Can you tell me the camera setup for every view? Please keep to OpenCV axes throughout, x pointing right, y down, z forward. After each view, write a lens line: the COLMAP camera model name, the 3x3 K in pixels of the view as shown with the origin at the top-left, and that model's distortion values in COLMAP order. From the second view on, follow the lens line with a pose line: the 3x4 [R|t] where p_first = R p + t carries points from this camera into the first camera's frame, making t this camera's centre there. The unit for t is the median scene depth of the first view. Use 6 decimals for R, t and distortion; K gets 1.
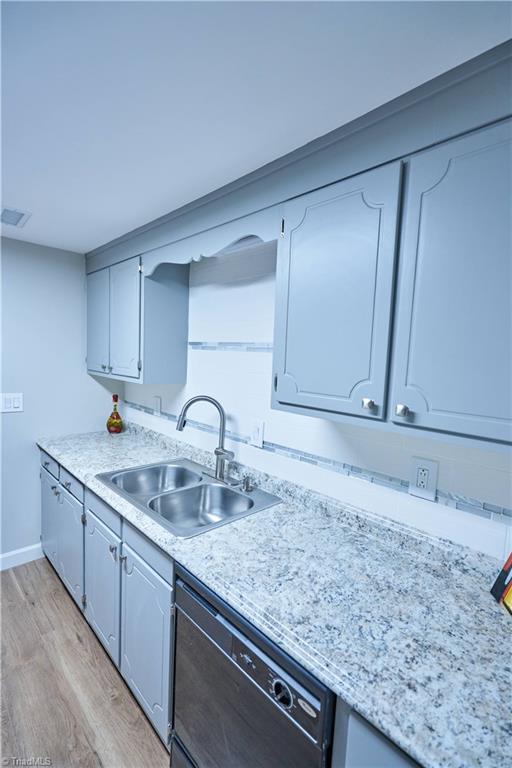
lens RADIAL K [[350.5, 0, 256.0], [0, 350.5, 384.0], [0, 0, 1]] dist [0.000127, 0.000276]
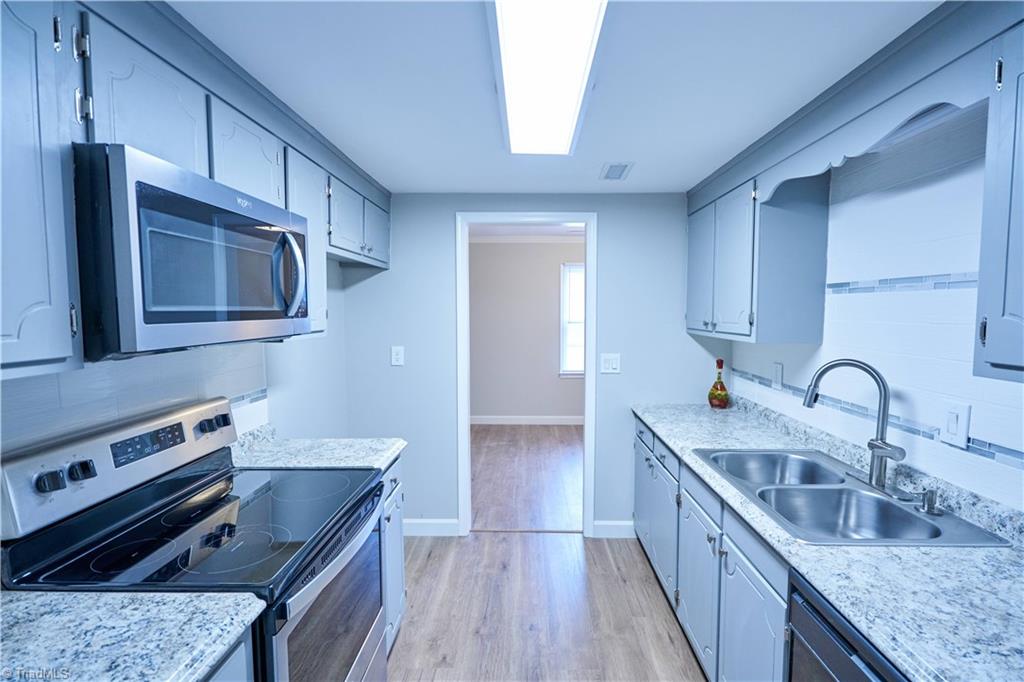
lens RADIAL K [[467.3, 0, 513.6], [0, 467.3, 344.1], [0, 0, 1]] dist [0.000127, 0.000276]
pose [[0.693489, 0.008265, -0.720420, 0.053292], [-0.028280, 0.999476, -0.015757, 0.037142], [0.719912, 0.031301, 0.693359, -0.103679]]
